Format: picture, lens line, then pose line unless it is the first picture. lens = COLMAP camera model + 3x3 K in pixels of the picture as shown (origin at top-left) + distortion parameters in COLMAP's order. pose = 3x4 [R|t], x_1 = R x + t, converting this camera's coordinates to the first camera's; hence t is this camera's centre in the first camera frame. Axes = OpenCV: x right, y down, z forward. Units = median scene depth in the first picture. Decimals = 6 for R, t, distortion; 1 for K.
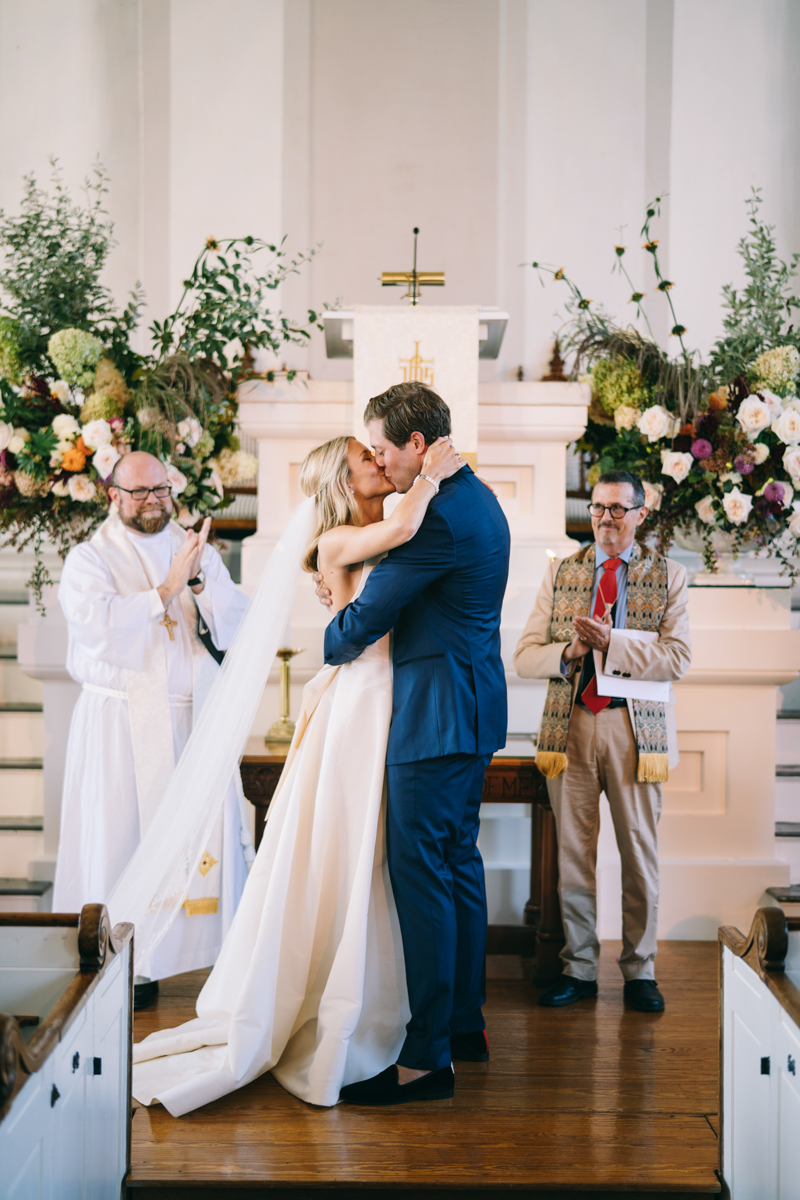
lens RADIAL K [[1741.6, 0, 394.4], [0, 1741.6, 625.6], [0, 0, 1]] dist [-0.053168, 0.153608]
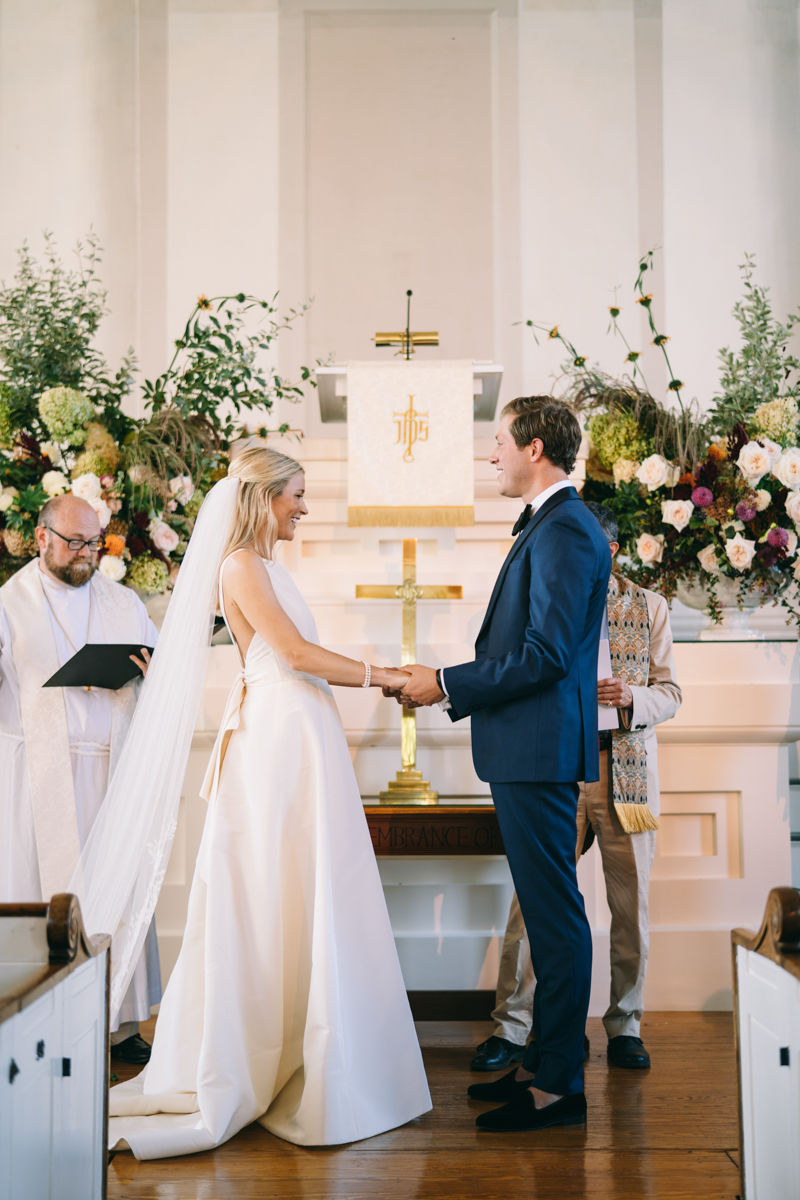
lens RADIAL K [[1744.8, 0, 400.0], [0, 1744.8, 600.0], [0, 0, 1]] dist [-0.043241, 0.061266]
pose [[0.999877, -0.015441, -0.002770, 0.007590], [0.015058, 0.994208, -0.106417, 0.057312], [0.004397, 0.106362, 0.994318, 0.025567]]
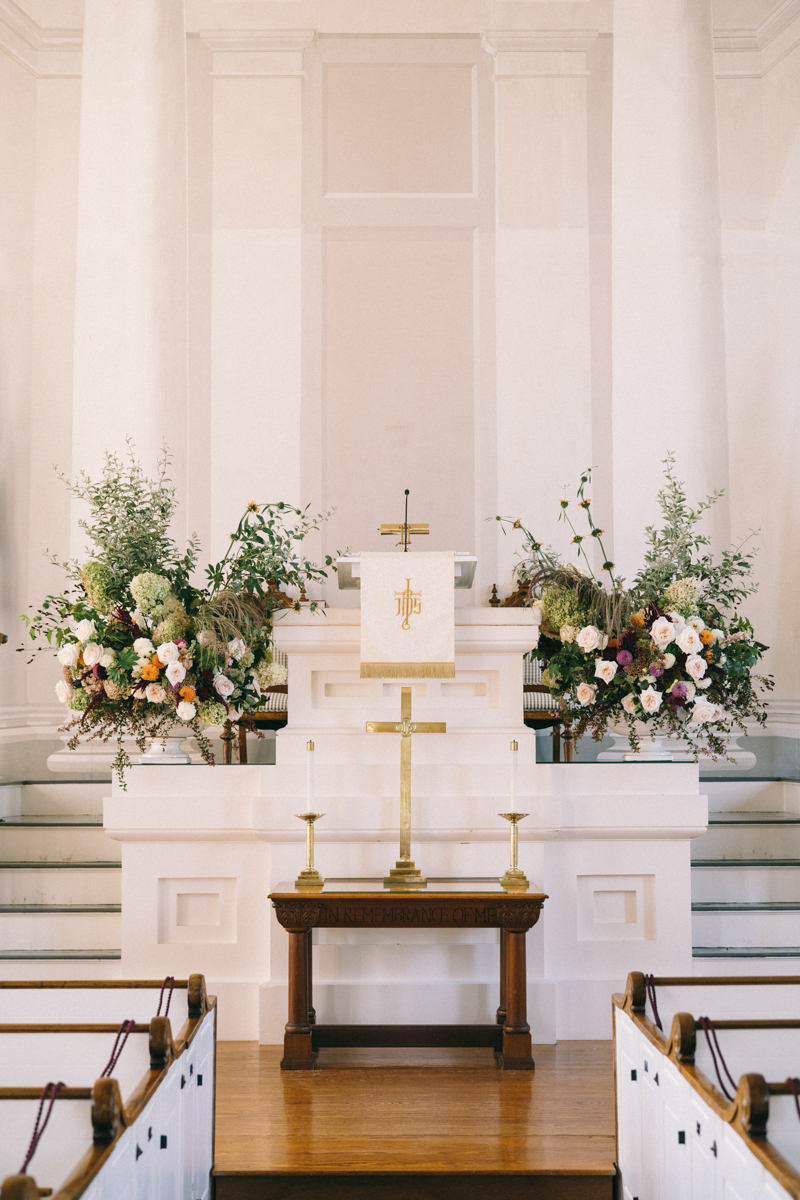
lens RADIAL K [[1744.8, 0, 400.0], [0, 1744.8, 600.0], [0, 0, 1]] dist [-0.043241, 0.061266]
pose [[0.999935, -0.011293, 0.001322, 0.004873], [0.011370, 0.993242, -0.115499, 0.005655], [-0.000009, 0.115507, 0.993307, -0.313741]]
